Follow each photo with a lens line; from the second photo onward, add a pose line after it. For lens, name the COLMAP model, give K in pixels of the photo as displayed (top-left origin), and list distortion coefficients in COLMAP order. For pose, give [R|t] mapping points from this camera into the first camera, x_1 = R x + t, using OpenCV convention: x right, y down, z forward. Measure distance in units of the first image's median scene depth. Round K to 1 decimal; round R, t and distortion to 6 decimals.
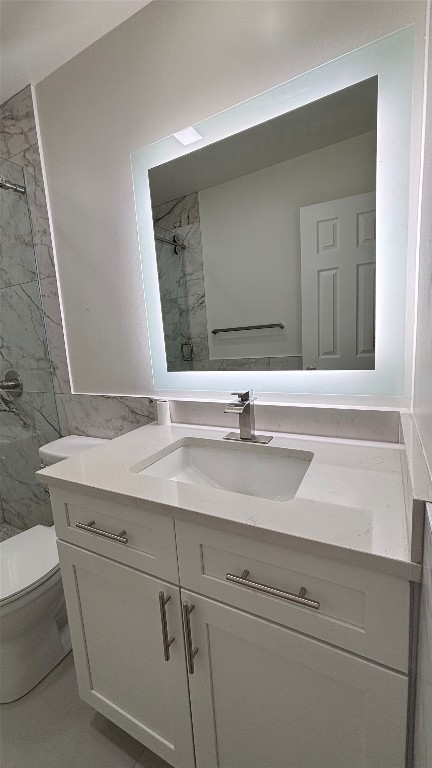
lens RADIAL K [[312.9, 0, 217.9], [0, 312.9, 385.7], [0, 0, 1]] dist [0.000896, -0.000117]
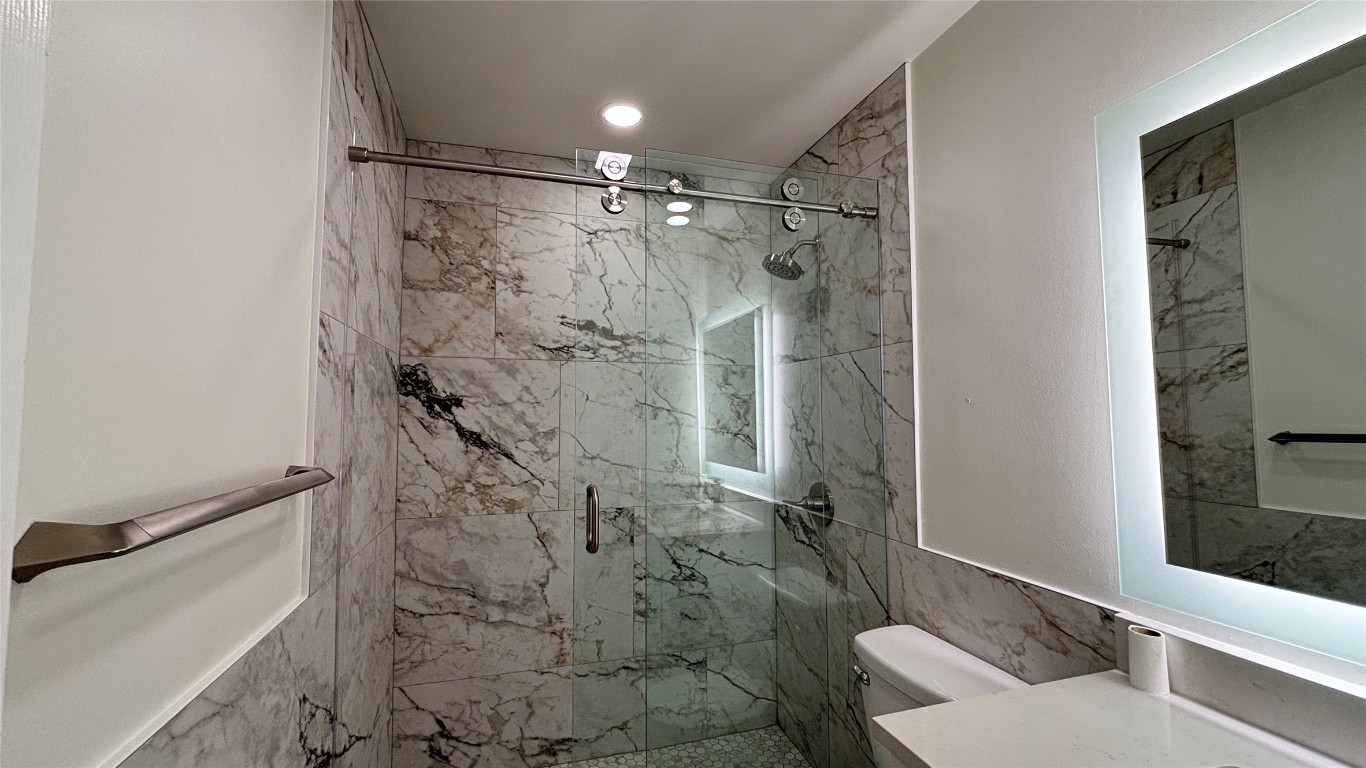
lens RADIAL K [[556.5, 0, 685.8], [0, 556.5, 384.7], [0, 0, 1]] dist [0.000896, -0.000117]
pose [[0.711094, 0.018460, -0.702854, -0.078774], [-0.142563, 0.982676, -0.118425, -0.079326], [0.688492, 0.184412, 0.701407, -0.008063]]
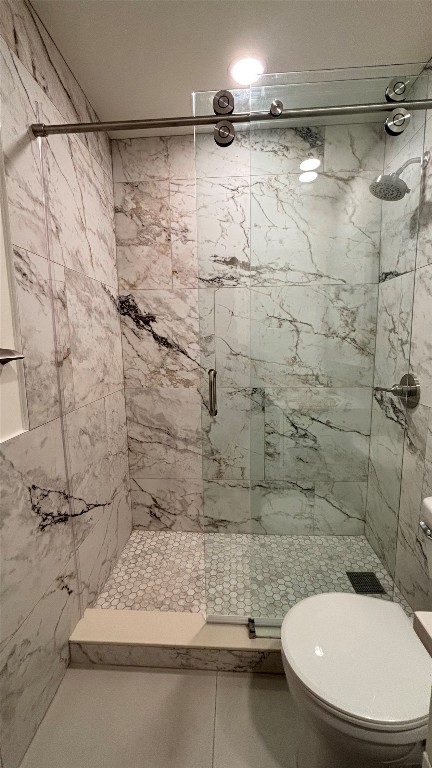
lens RADIAL K [[312.9, 0, 215.5], [0, 312.9, 385.1], [0, 0, 1]] dist [0.000896, -0.000117]
pose [[0.417925, 0.182607, -0.889940, -0.184669], [-0.141862, 0.980691, 0.134609, -0.064068], [0.897337, 0.069993, 0.435760, 0.257673]]
